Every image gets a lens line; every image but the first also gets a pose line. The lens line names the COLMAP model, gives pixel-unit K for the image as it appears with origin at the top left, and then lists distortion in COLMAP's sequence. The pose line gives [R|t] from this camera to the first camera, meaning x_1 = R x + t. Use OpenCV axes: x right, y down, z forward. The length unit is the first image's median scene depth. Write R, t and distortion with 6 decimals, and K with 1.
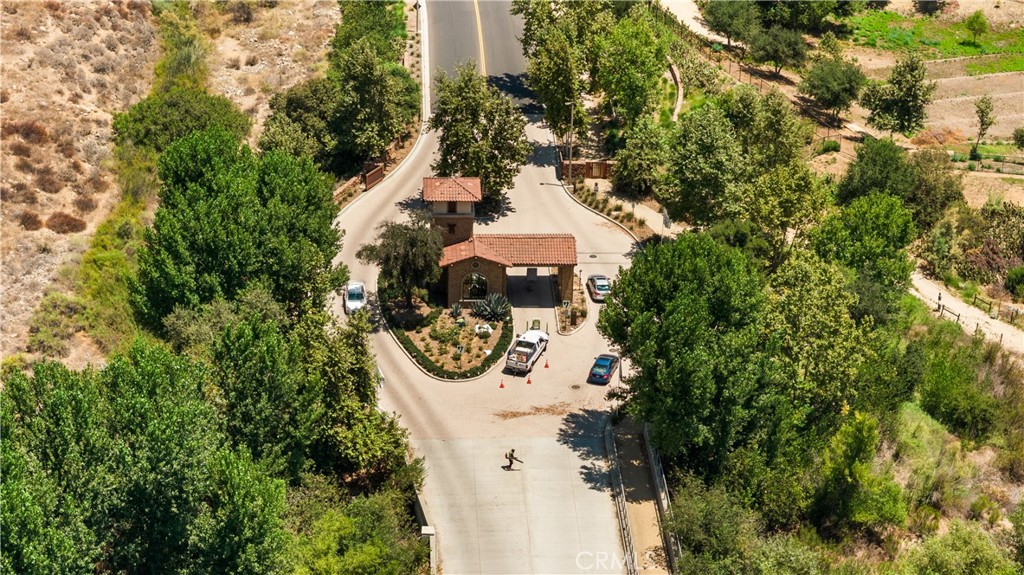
lens RADIAL K [[2058.8, 0, 512.0], [0, 2058.8, 287.5], [0, 0, 1]] dist [-0.205102, 0.547215]
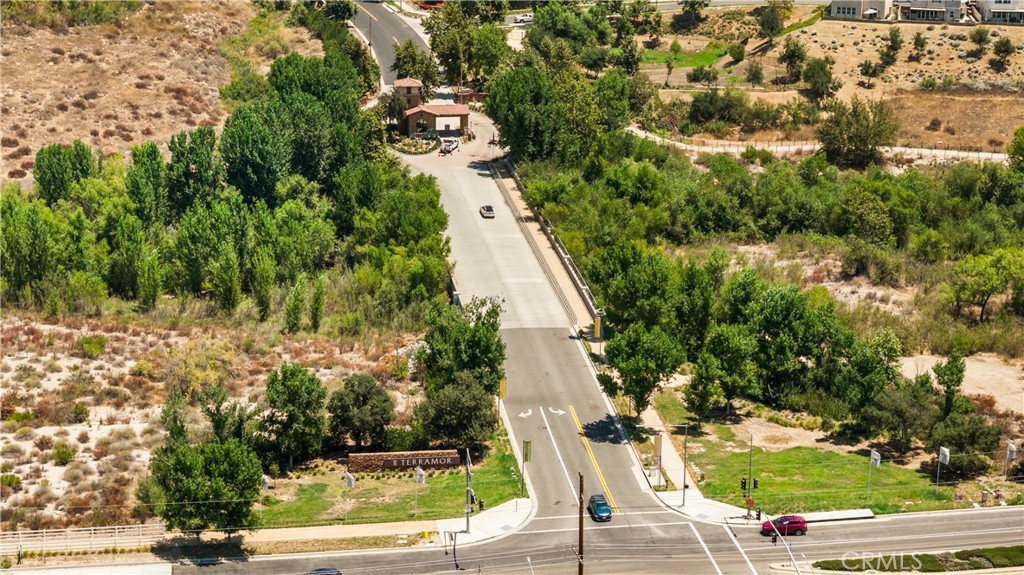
lens RADIAL K [[2058.8, 0, 512.0], [0, 2058.8, 287.5], [0, 0, 1]] dist [-0.205102, 0.547215]
pose [[0.995901, -0.040777, 0.080737, -0.092788], [0.052853, 0.986720, -0.153594, 0.444085], [-0.073402, 0.157232, 0.984830, -0.947678]]
